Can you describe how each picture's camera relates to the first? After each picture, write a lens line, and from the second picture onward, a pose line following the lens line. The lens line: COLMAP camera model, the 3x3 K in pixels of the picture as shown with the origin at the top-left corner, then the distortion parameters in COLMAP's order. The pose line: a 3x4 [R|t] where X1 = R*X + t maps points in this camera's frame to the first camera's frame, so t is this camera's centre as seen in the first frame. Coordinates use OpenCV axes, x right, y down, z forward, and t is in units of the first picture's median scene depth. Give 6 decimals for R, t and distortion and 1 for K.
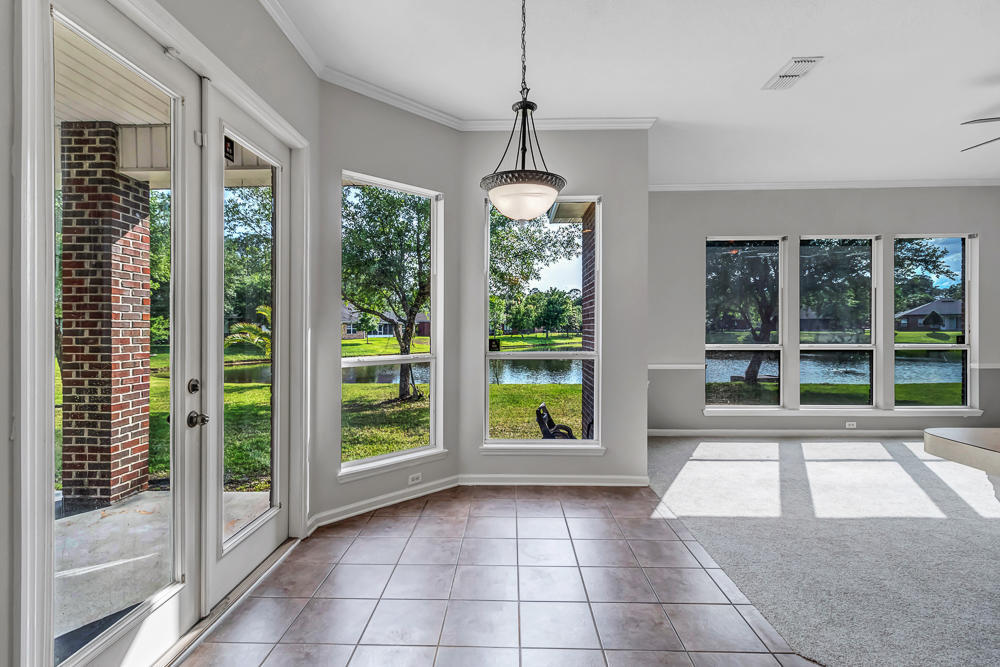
lens RADIAL K [[471.1, 0, 489.6], [0, 471.1, 331.3], [0, 0, 1]] dist [-0.002618, -0.000463]
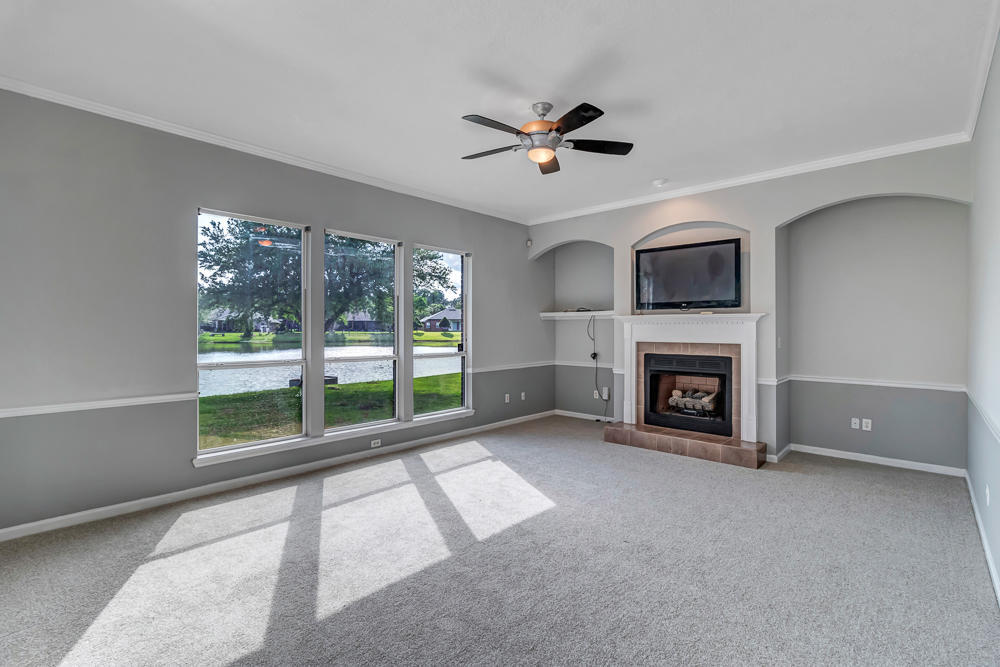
lens RADIAL K [[469.0, 0, 495.8], [0, 469.0, 330.5], [0, 0, 1]] dist [0.000340, 0.000033]
pose [[0.648731, 0.002588, 0.761013, 0.219700], [-0.001385, 0.999997, -0.002220, -0.019805], [-0.761017, 0.000387, 0.648732, 0.223808]]
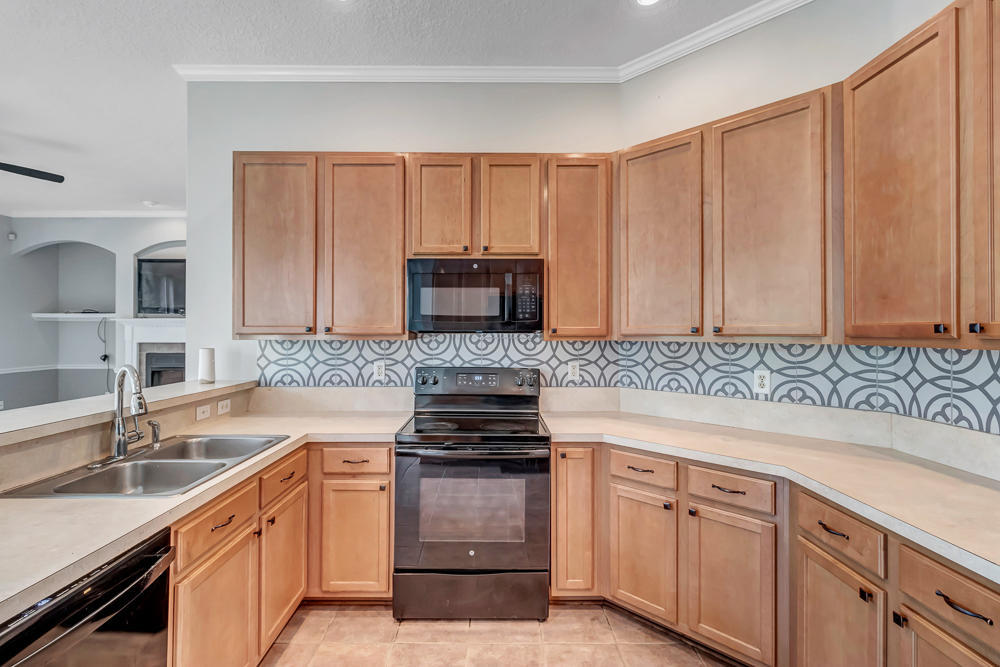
lens RADIAL K [[469.0, 0, 495.8], [0, 469.0, 330.5], [0, 0, 1]] dist [0.000340, 0.000033]
pose [[-0.043994, 0.006851, 0.999008, 0.043254], [0.001631, 0.999976, -0.006786, -0.018094], [-0.999030, 0.001331, -0.044004, -0.149517]]
